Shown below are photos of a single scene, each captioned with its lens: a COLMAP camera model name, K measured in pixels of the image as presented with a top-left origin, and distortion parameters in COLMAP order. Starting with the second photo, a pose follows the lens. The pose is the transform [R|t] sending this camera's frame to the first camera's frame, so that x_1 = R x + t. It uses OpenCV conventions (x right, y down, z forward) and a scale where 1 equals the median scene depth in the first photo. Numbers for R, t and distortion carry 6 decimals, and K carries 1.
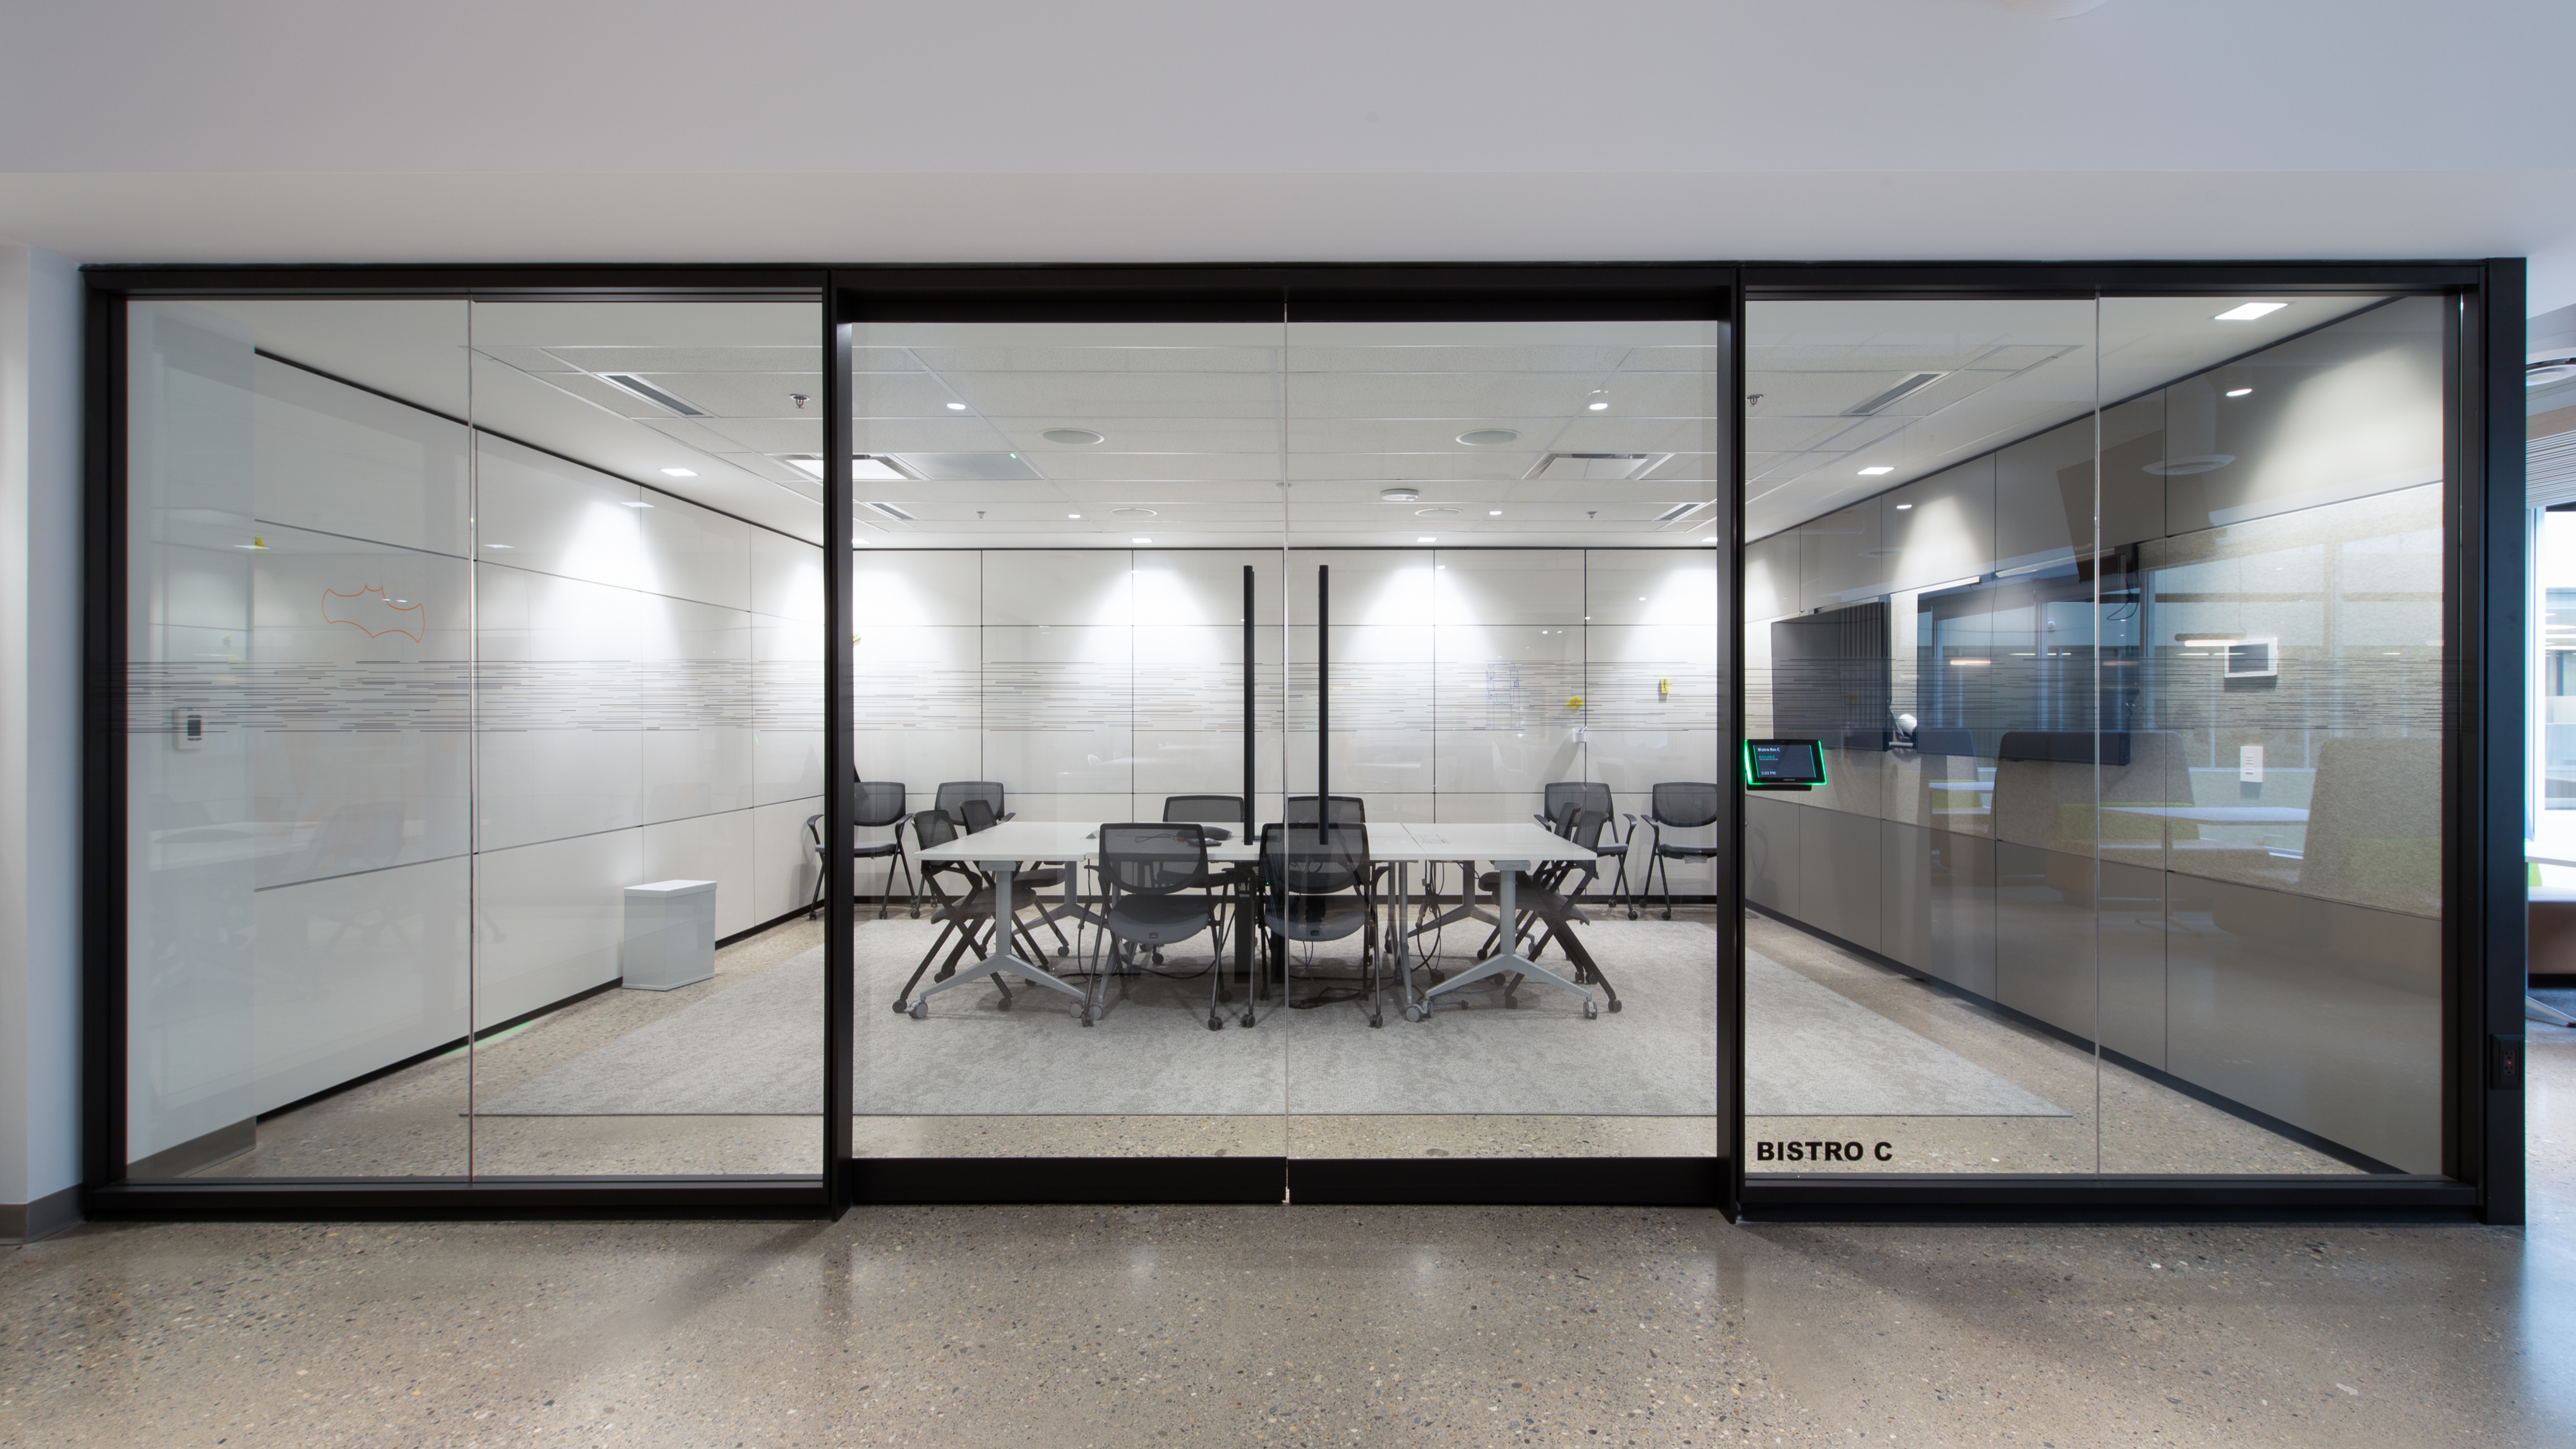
lens RADIAL K [[1116.5, 0, 1292.6], [0, 1116.5, 718.2], [0, 0, 1]] dist [0.002265, 0.000190]
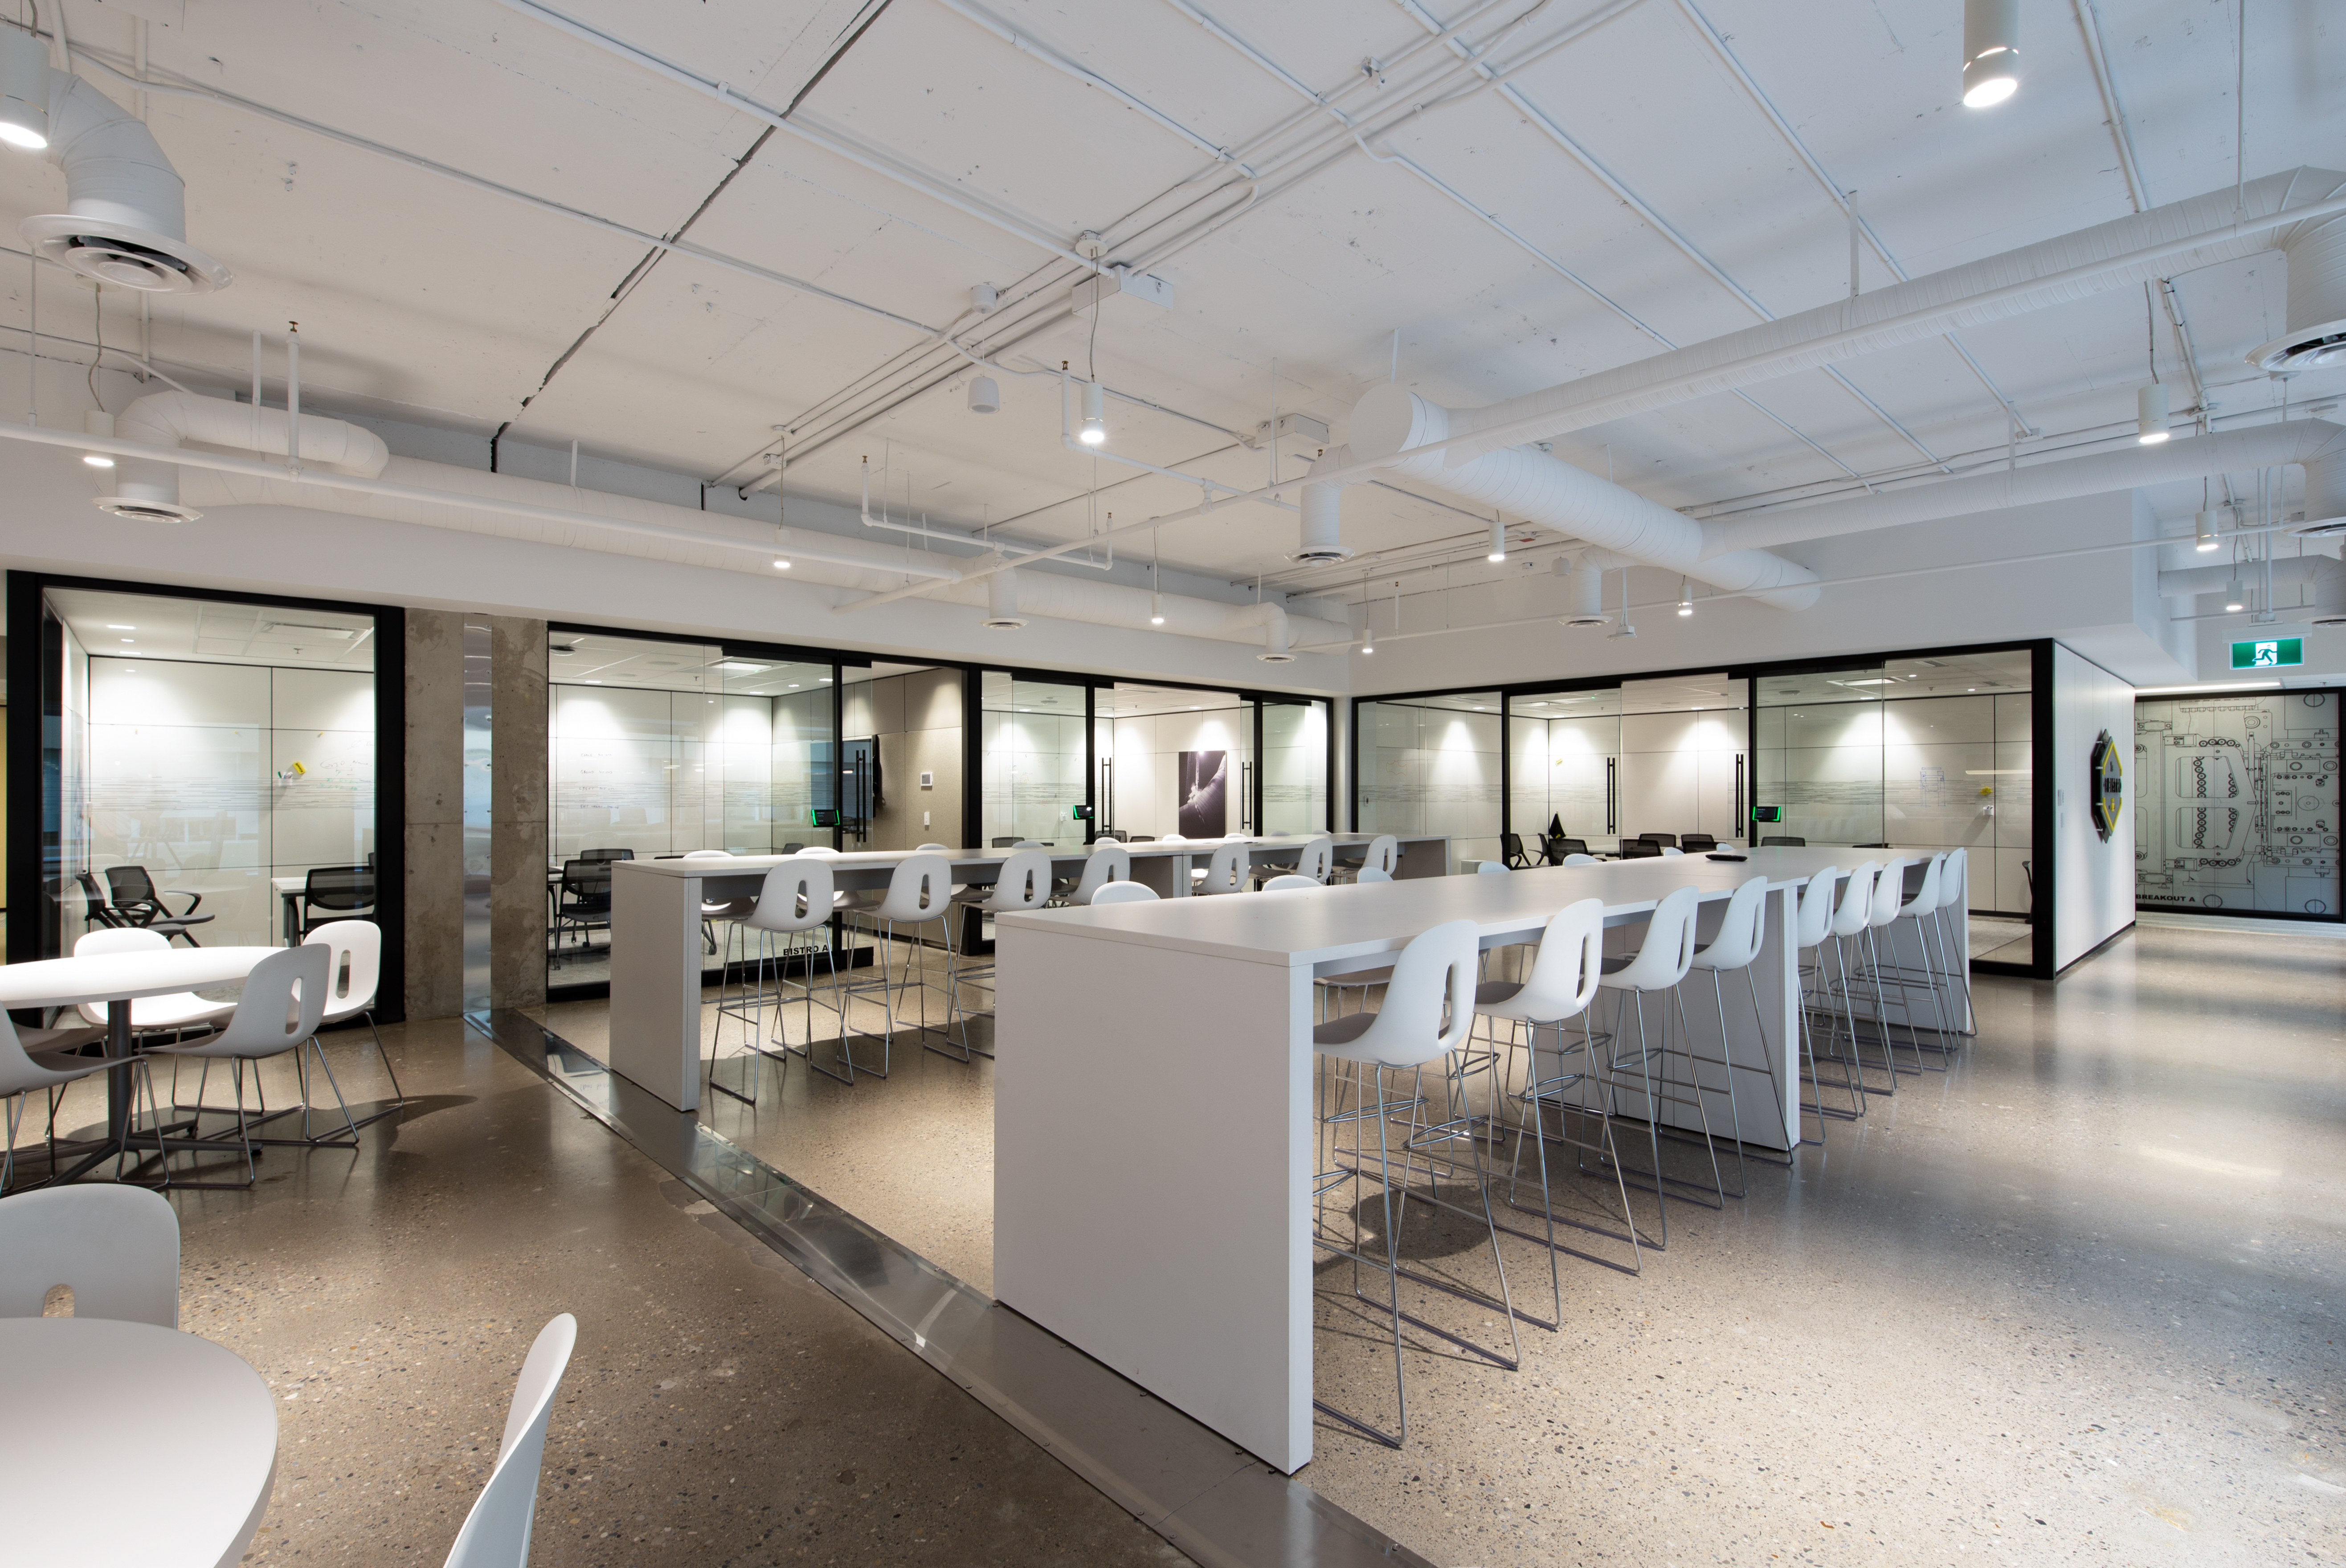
lens RADIAL K [[1075.5, 0, 1173.8], [0, 1075.5, 789.8], [0, 0, 1]] dist [0.000045, 0.000016]
pose [[0.685710, 0.003530, -0.727866, 1.417112], [-0.006440, 0.999979, -0.001217, -0.022909], [0.727846, 0.005522, 0.685718, -2.239686]]
